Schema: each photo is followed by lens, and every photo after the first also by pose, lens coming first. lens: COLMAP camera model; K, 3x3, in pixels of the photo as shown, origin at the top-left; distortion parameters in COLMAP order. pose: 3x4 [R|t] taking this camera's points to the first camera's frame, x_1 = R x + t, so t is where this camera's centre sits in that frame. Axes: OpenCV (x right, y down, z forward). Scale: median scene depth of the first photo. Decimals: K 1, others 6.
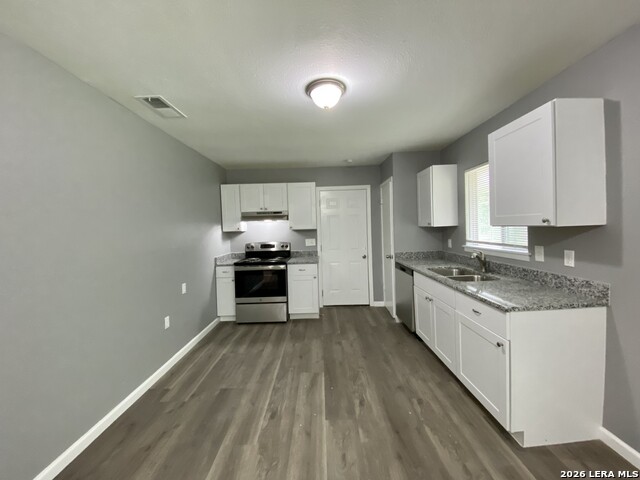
lens RADIAL K [[260.0, 0, 320.0], [0, 260.0, 236.3], [0, 0, 1]] dist [0.013786, -0.016297]
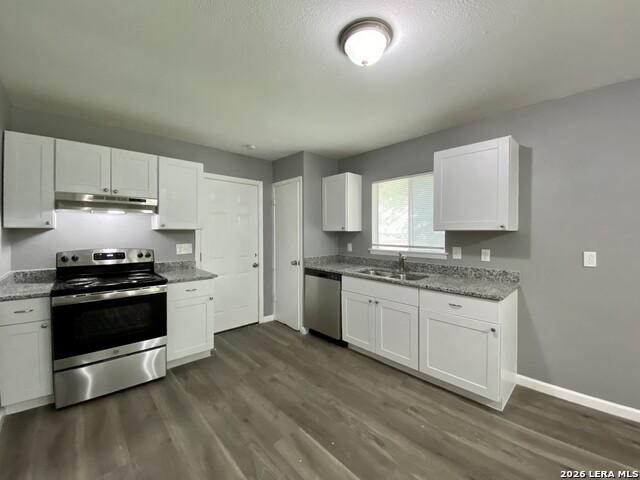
lens RADIAL K [[260.0, 0, 320.6], [0, 260.0, 236.7], [0, 0, 1]] dist [0.013786, -0.016297]
pose [[0.729596, 0.020882, 0.683560, -0.467986], [-0.000782, 0.999559, -0.029702, 0.021712], [-0.683878, 0.021136, 0.729290, 0.453467]]
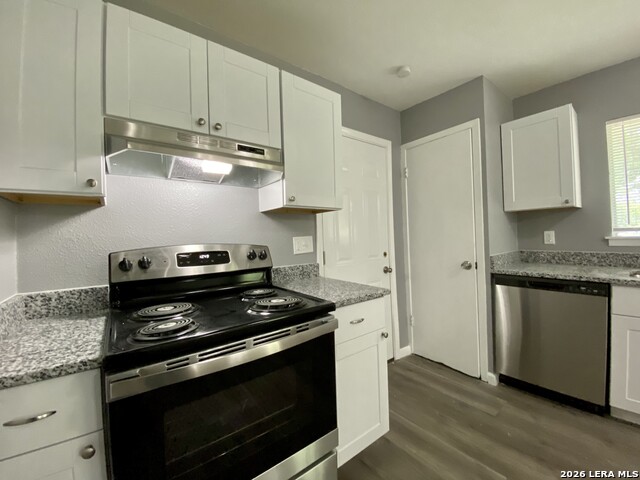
lens RADIAL K [[260.0, 0, 318.9], [0, 260.0, 236.5], [0, 0, 1]] dist [0.013786, -0.016297]
pose [[0.789274, 0.006052, 0.614011, -0.514506], [0.028362, 0.998525, -0.046299, 0.057169], [-0.613386, 0.053957, 0.787938, 1.235007]]
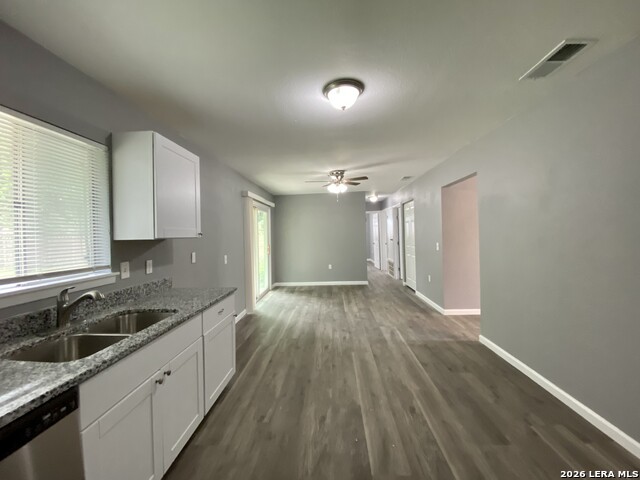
lens RADIAL K [[260.0, 0, 316.5], [0, 260.0, 235.6], [0, 0, 1]] dist [0.013786, -0.016297]
pose [[-0.996523, 0.056544, 0.061192, 0.077604], [0.058786, 0.997640, 0.035472, -0.044537], [-0.059041, 0.038946, -0.997496, 1.656358]]
